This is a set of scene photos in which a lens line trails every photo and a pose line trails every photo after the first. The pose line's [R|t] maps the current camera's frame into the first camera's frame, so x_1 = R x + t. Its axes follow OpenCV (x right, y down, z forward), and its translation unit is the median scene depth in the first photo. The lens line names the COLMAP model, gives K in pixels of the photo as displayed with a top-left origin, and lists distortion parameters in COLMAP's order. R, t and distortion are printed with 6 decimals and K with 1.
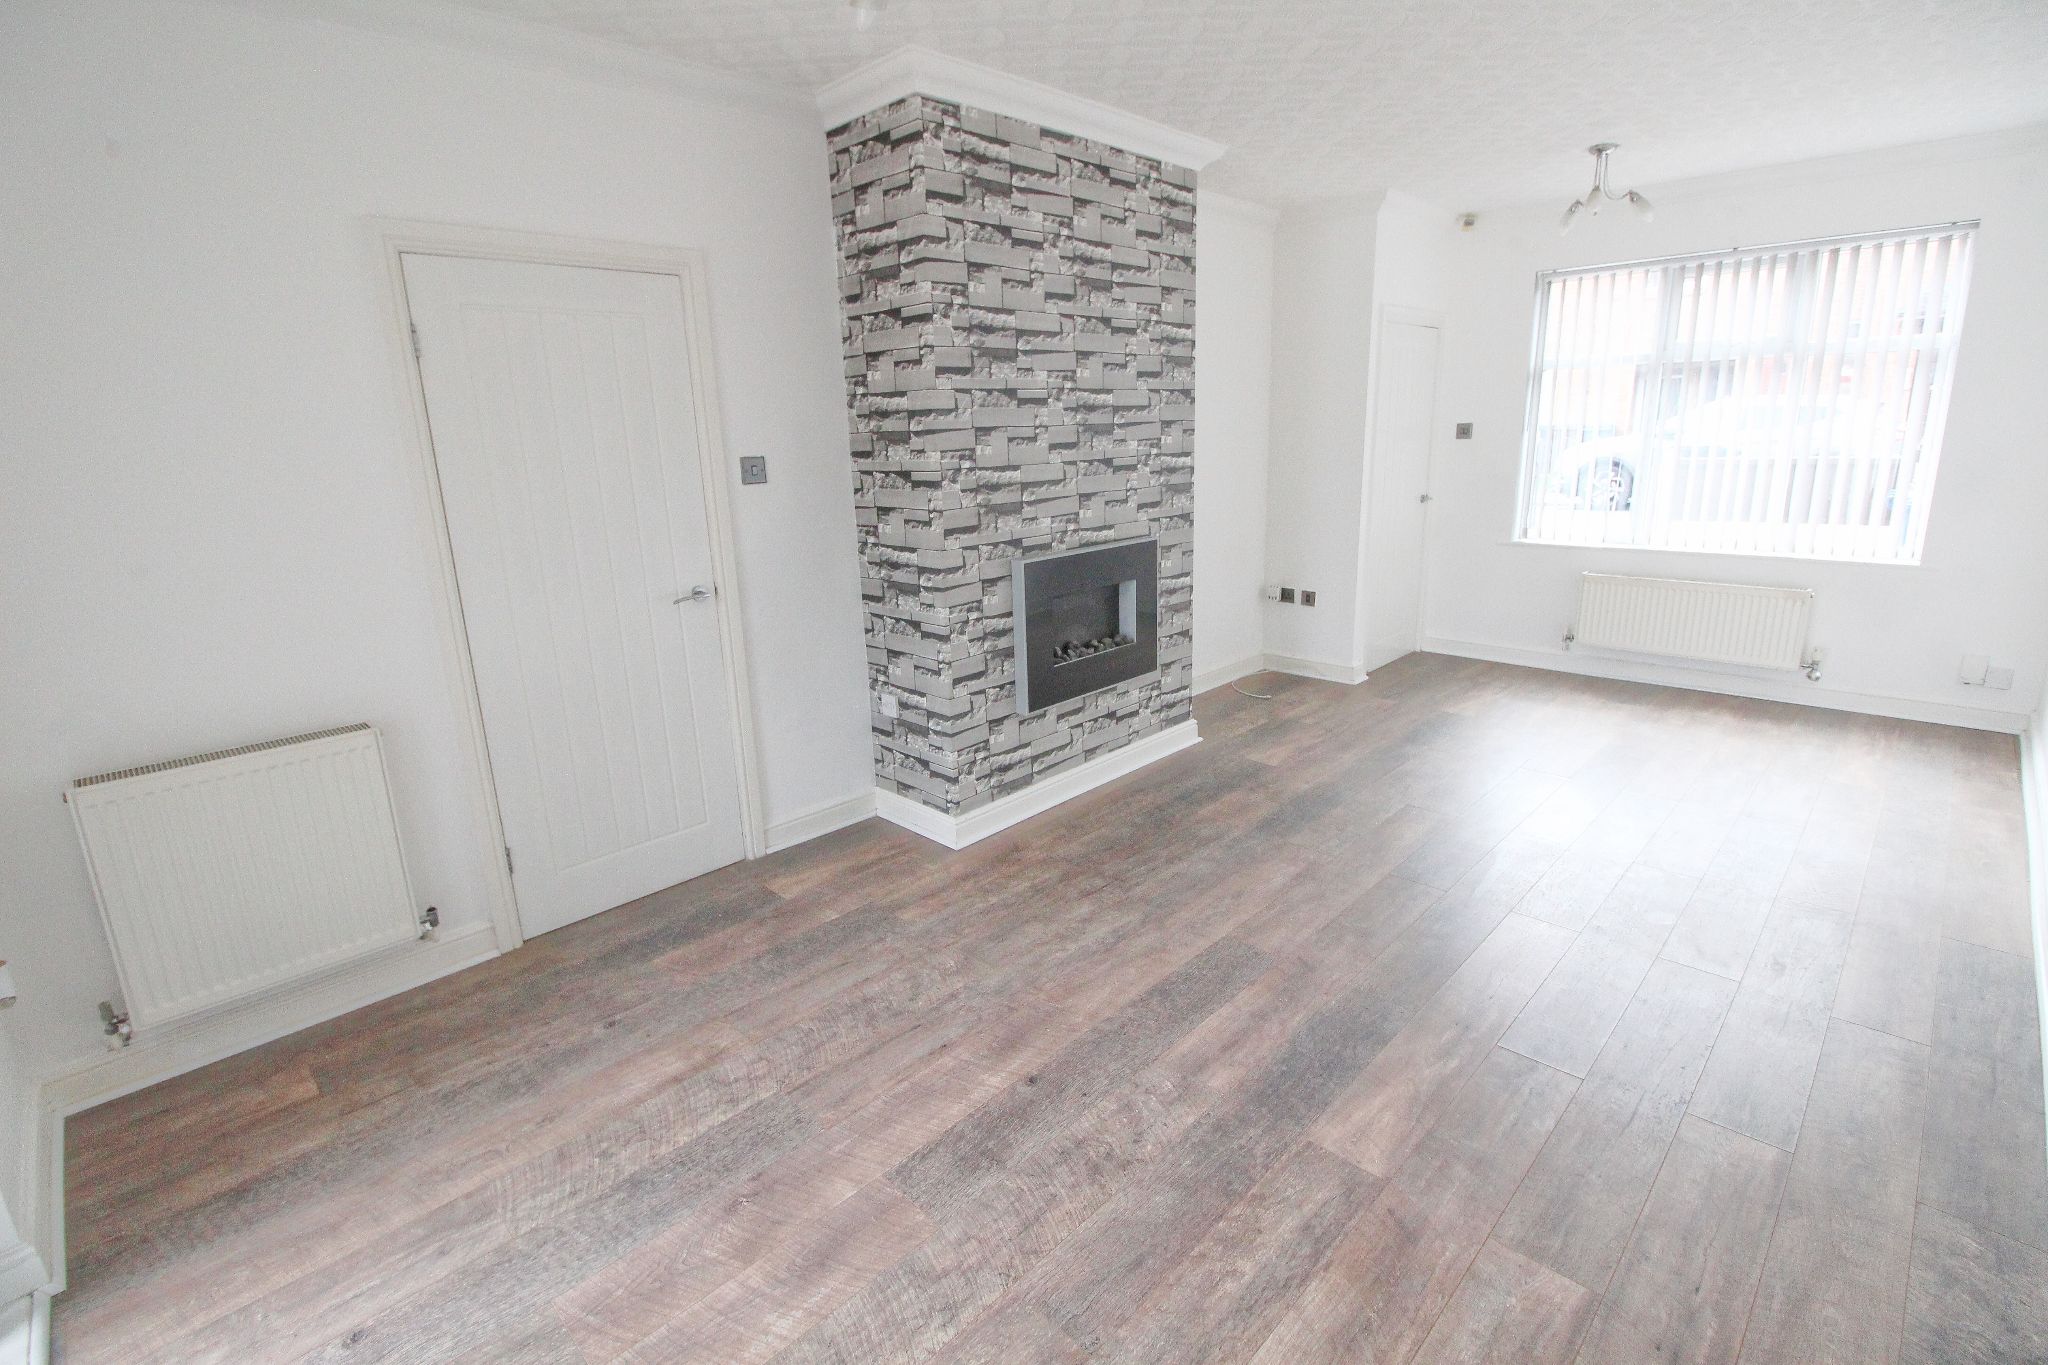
lens RADIAL K [[948.1, 0, 989.1], [0, 948.1, 680.2], [0, 0, 1]] dist [-0.010061, -0.004767]
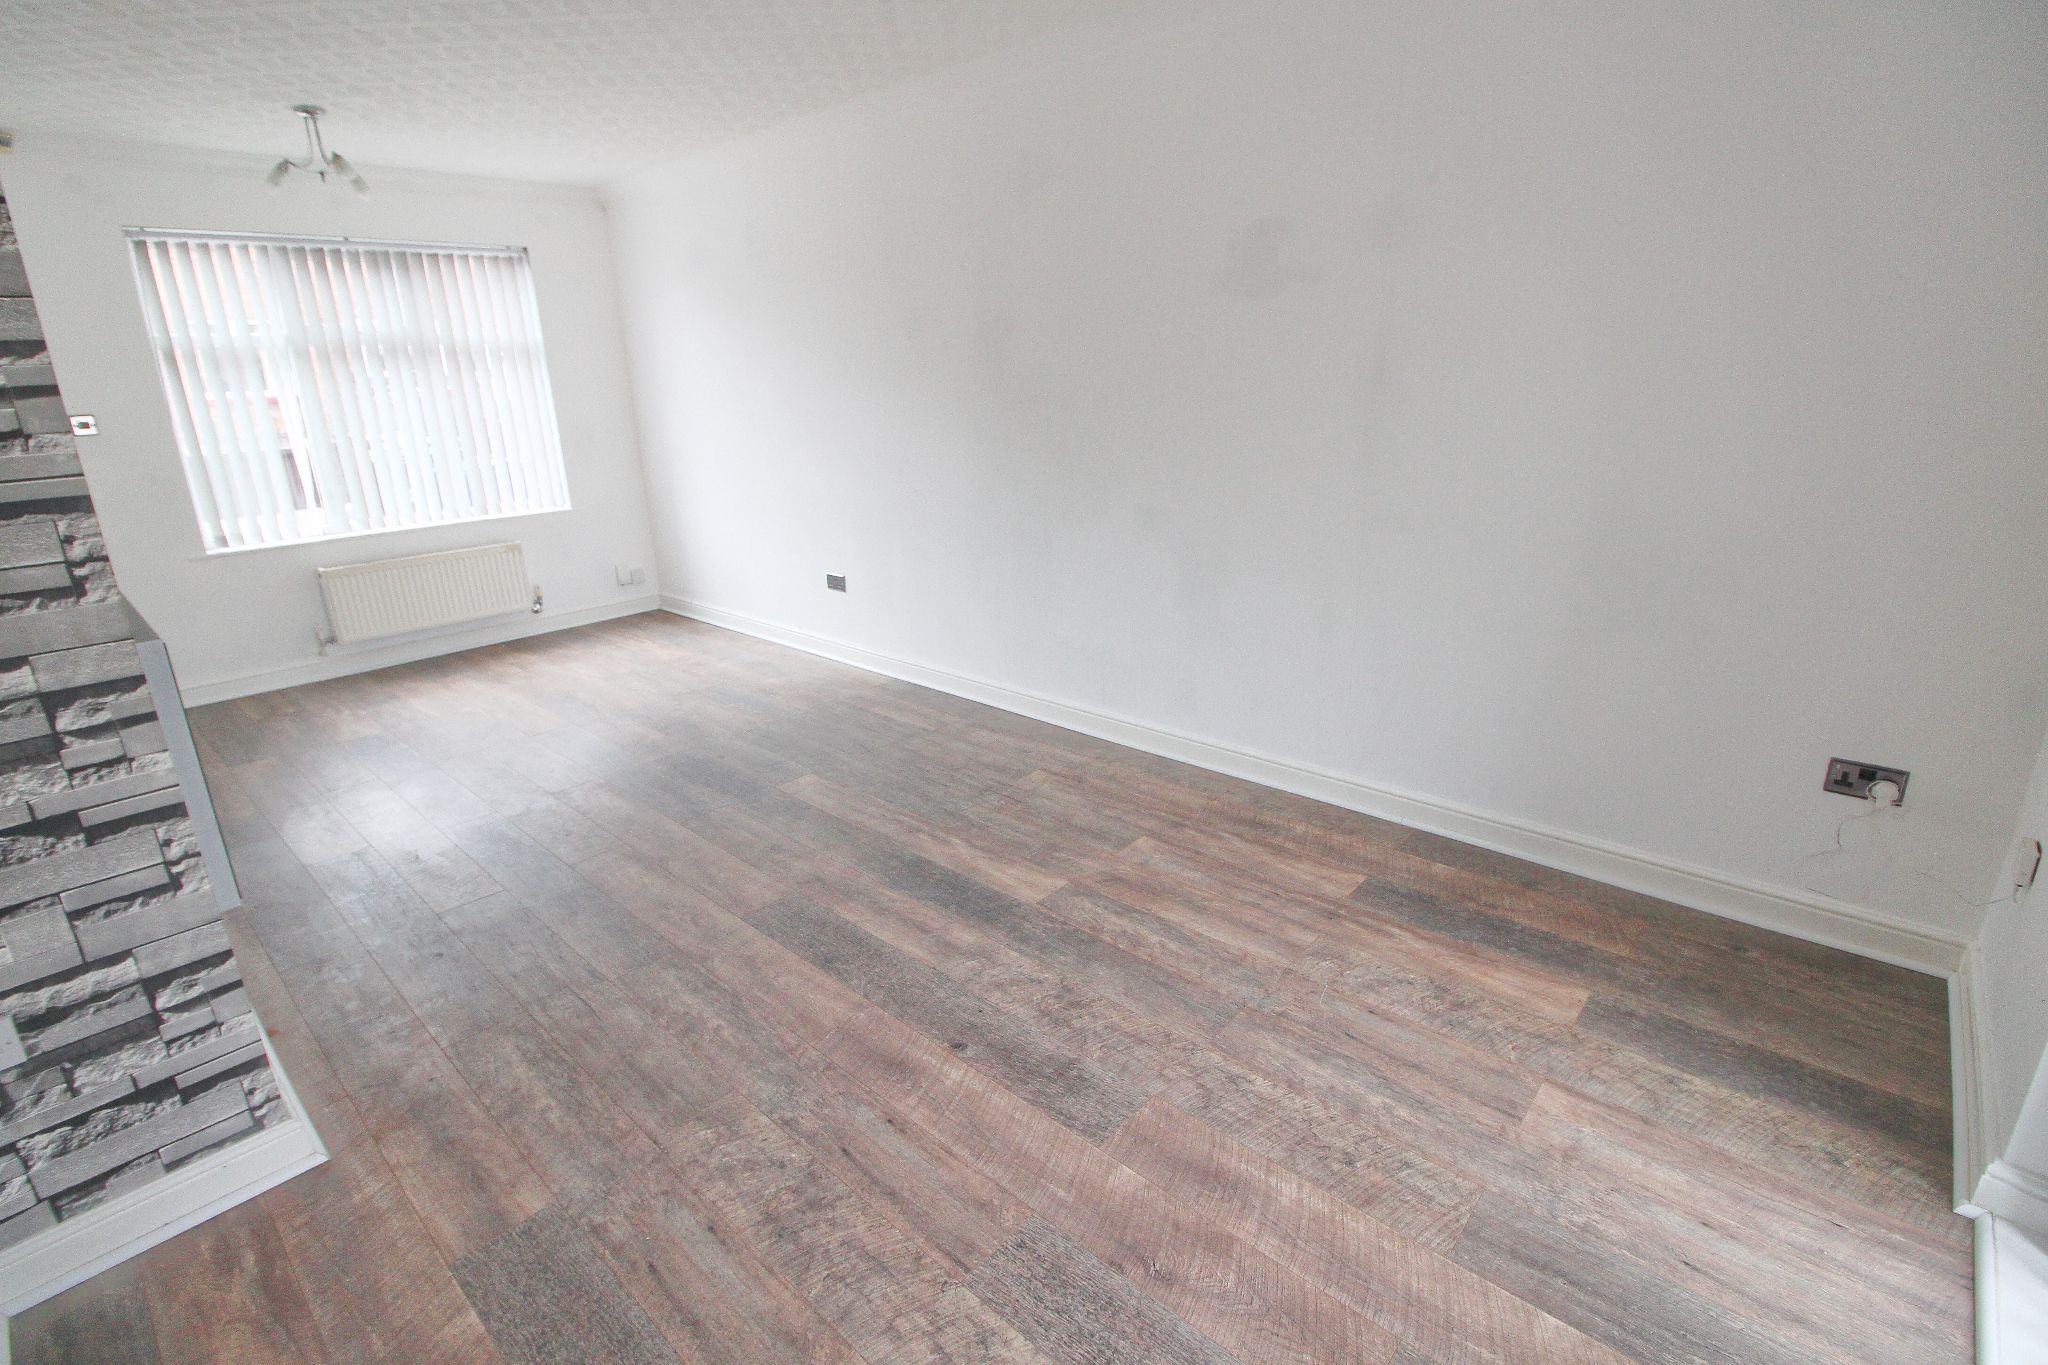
lens RADIAL K [[948.1, 0, 1022.2], [0, 948.1, 686.6], [0, 0, 1]] dist [-0.010061, -0.004767]
pose [[-0.073998, -0.276905, 0.958044, -0.802615], [0.285174, 0.914686, 0.286400, -0.177677], [-0.955615, 0.294402, 0.011281, 0.830590]]
